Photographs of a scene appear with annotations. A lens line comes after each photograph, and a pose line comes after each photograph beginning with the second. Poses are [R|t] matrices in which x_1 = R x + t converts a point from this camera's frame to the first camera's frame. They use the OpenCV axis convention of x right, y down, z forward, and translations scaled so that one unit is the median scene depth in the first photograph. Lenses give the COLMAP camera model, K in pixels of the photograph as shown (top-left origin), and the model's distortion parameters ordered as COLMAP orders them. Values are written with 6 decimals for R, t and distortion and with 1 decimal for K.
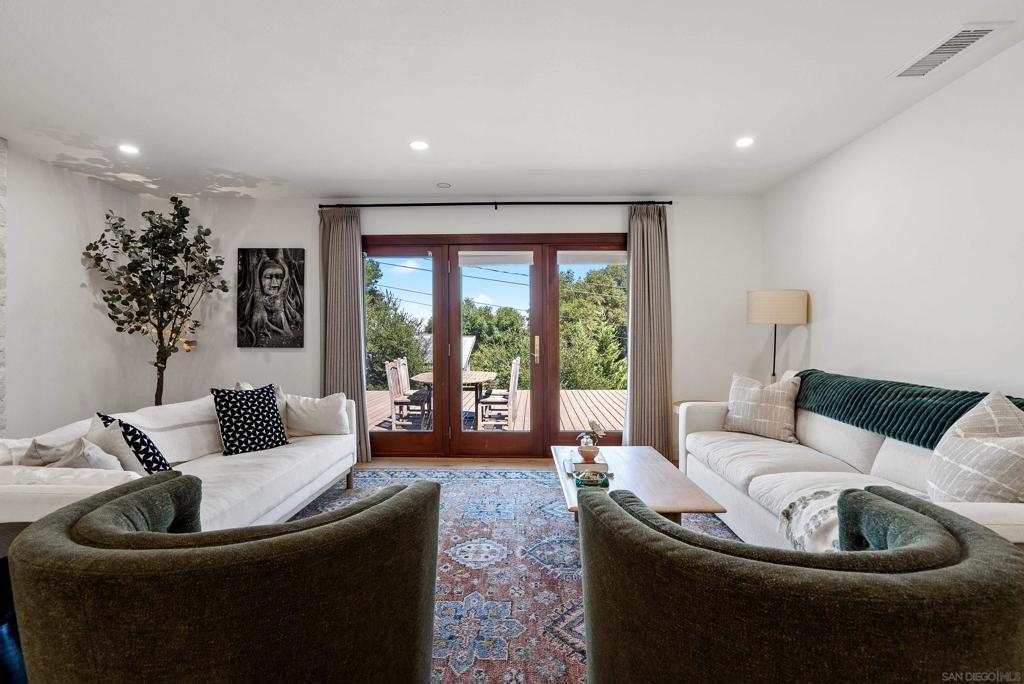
lens RADIAL K [[464.7, 0, 512.0], [0, 464.7, 342.0], [0, 0, 1]] dist [-0.002148, 0.000687]
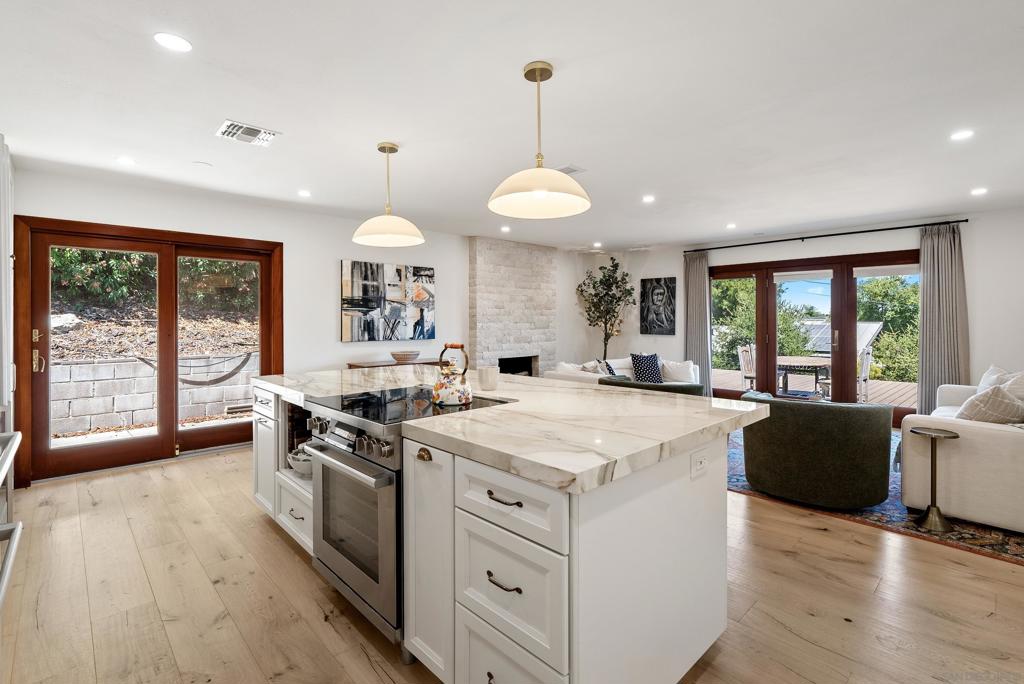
lens RADIAL K [[479.6, 0, 511.0], [0, 479.6, 318.0], [0, 0, 1]] dist [-0.001001, 0.000039]
pose [[0.702933, -0.001348, -0.711255, 0.394700], [-0.008417, 0.999912, -0.010214, -0.028622], [0.711206, 0.013166, 0.702860, -0.691273]]
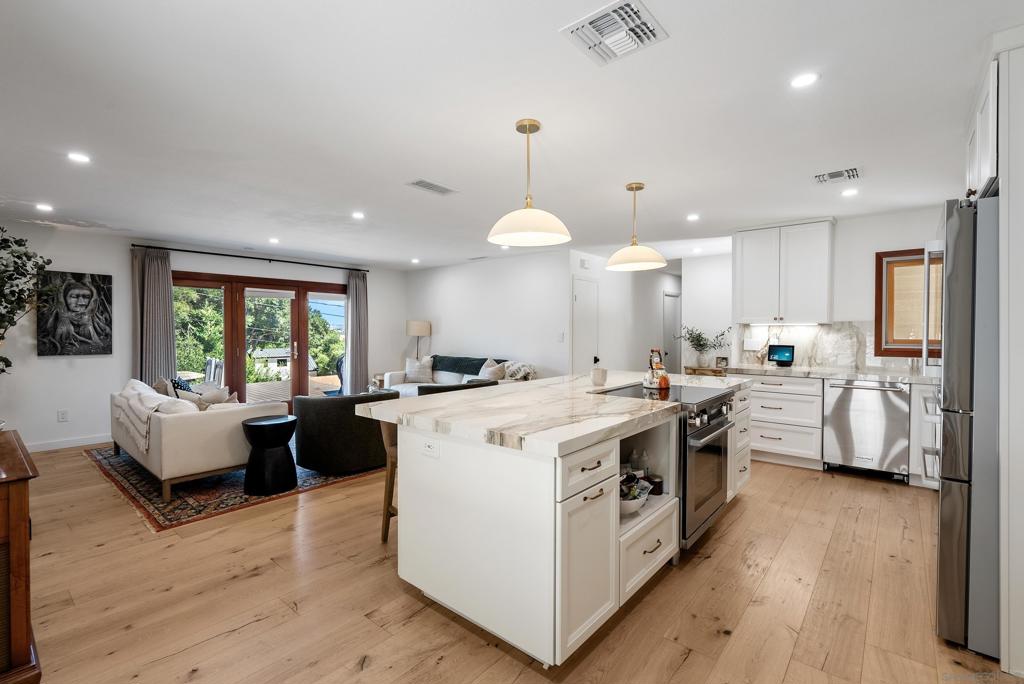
lens RADIAL K [[464.7, 0, 512.0], [0, 464.7, 342.0], [0, 0, 1]] dist [-0.002148, 0.000687]
pose [[0.627873, -0.015870, 0.778154, -0.778439], [0.006727, 0.999865, 0.014963, -0.033508], [-0.778287, -0.004160, 0.627895, -0.664597]]
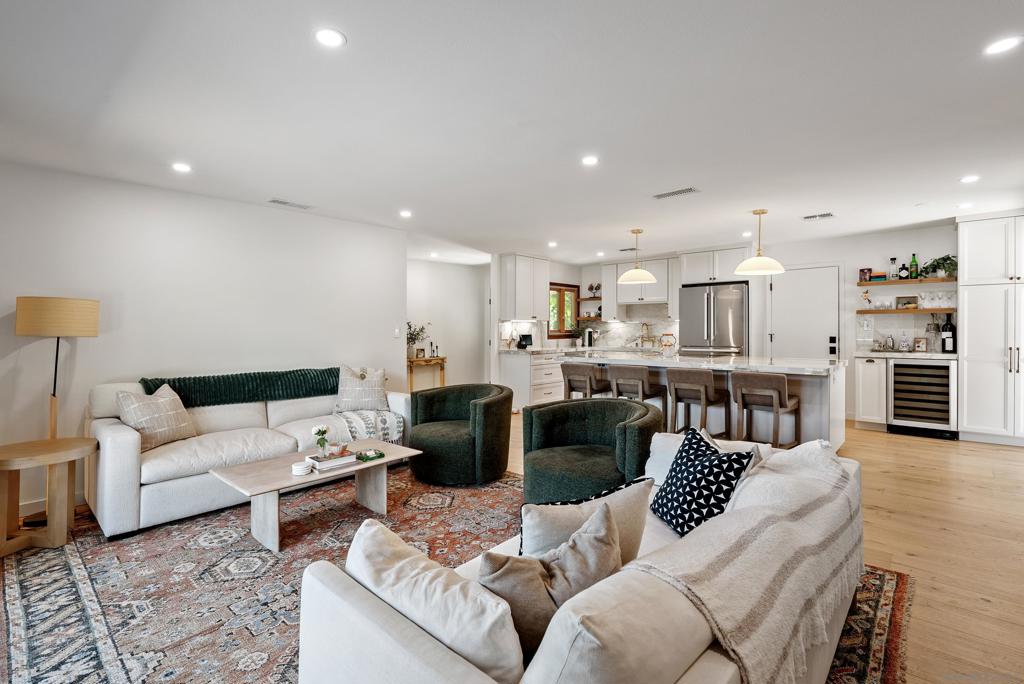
lens RADIAL K [[467.5, 0, 511.7], [0, 467.5, 337.1], [0, 0, 1]] dist [-0.003036, 0.000368]
pose [[-0.759622, -0.004055, 0.650353, -0.566589], [0.014980, 0.999606, 0.023729, -0.040259], [-0.650193, 0.027767, -0.759262, 0.965227]]
